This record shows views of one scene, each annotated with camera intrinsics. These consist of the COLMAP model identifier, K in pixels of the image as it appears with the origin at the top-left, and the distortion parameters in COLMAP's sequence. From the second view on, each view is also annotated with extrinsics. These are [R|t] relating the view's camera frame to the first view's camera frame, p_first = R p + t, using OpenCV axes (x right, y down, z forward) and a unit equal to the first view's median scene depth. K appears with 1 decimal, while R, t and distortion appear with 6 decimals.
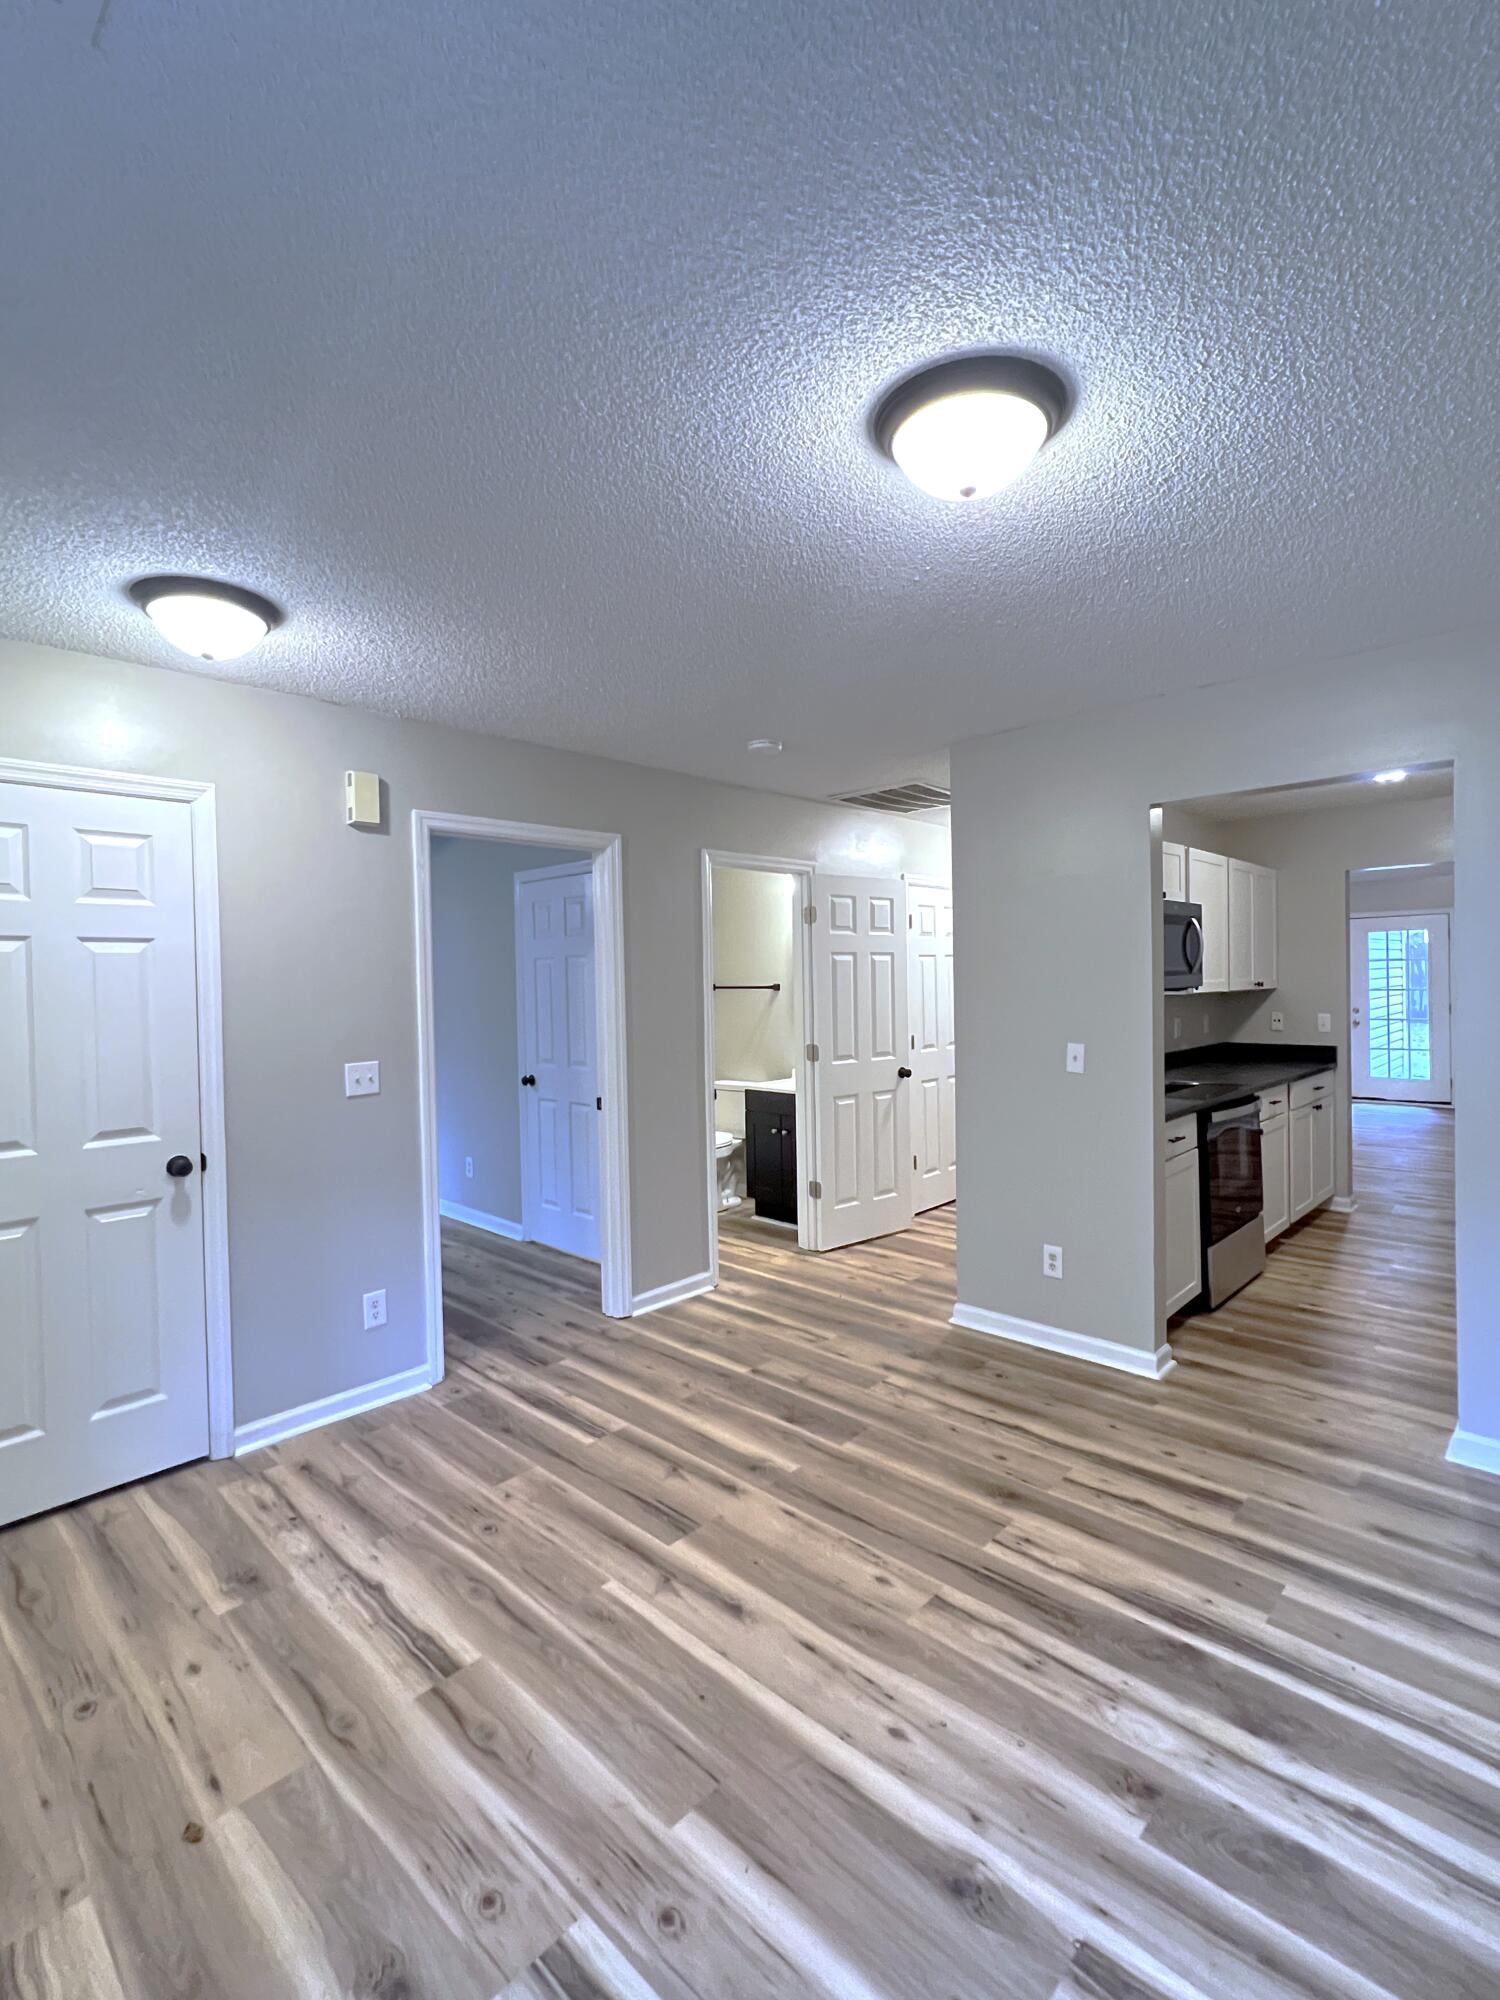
lens RADIAL K [[937.7, 0, 746.1], [0, 937.7, 989.6], [0, 0, 1]] dist [0.008074, -0.000485]
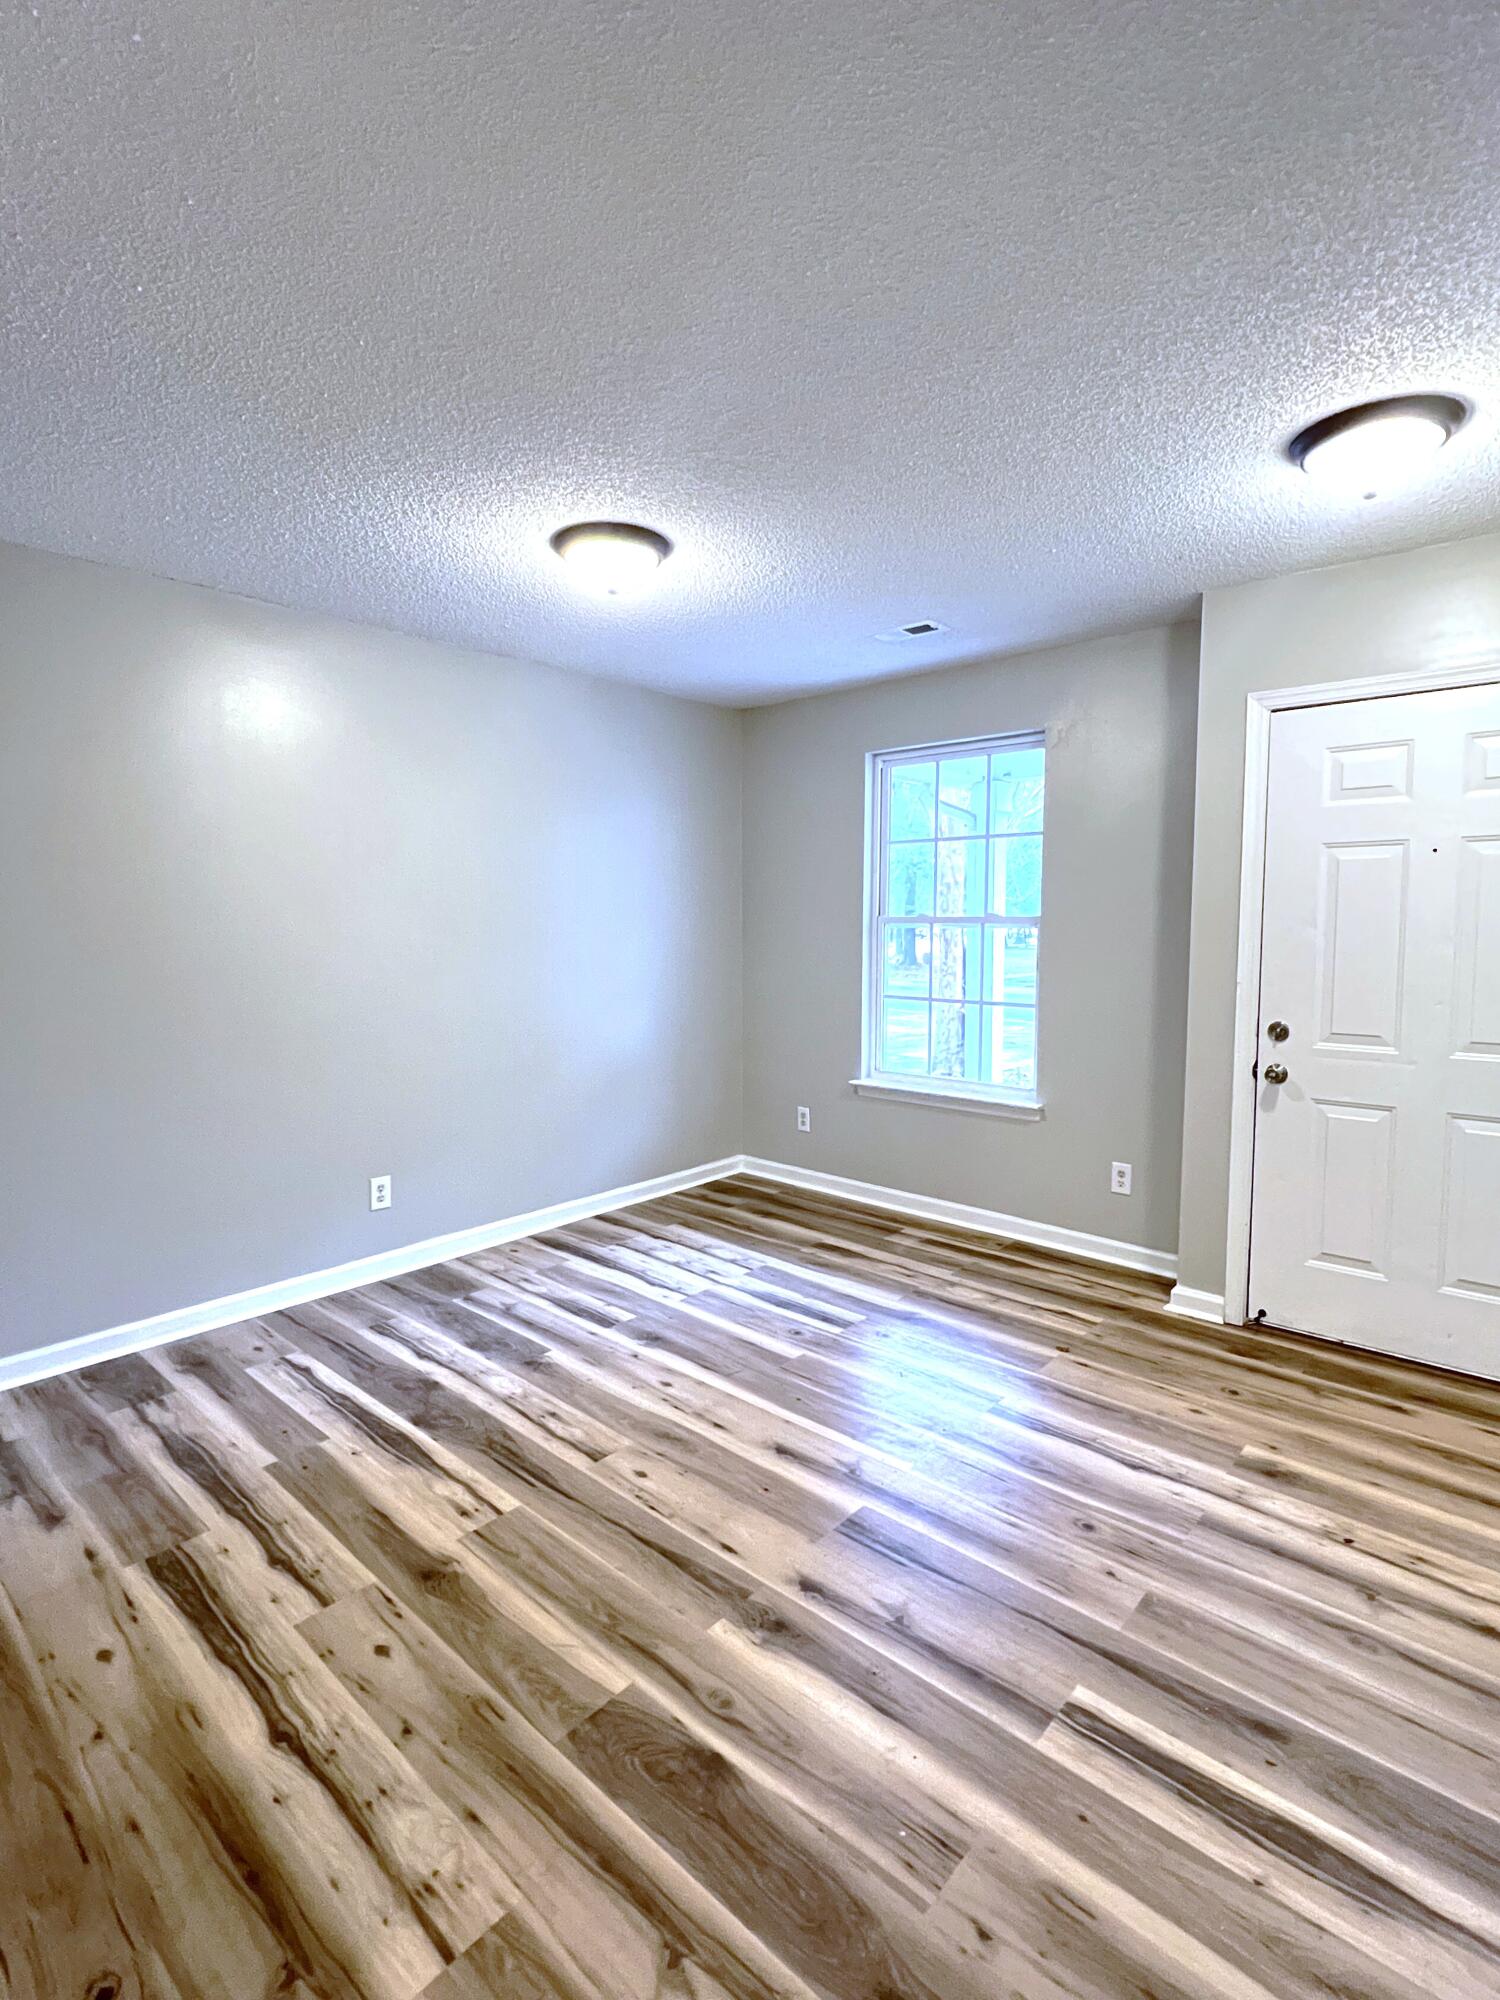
lens RADIAL K [[937.9, 0, 752.0], [0, 937.9, 979.1], [0, 0, 1]] dist [-0.003488, -0.000097]
pose [[-0.999146, 0.020534, -0.035861, 0.049203], [0.017718, 0.996863, 0.077141, 0.016867], [0.037332, 0.076439, -0.996375, 1.931312]]
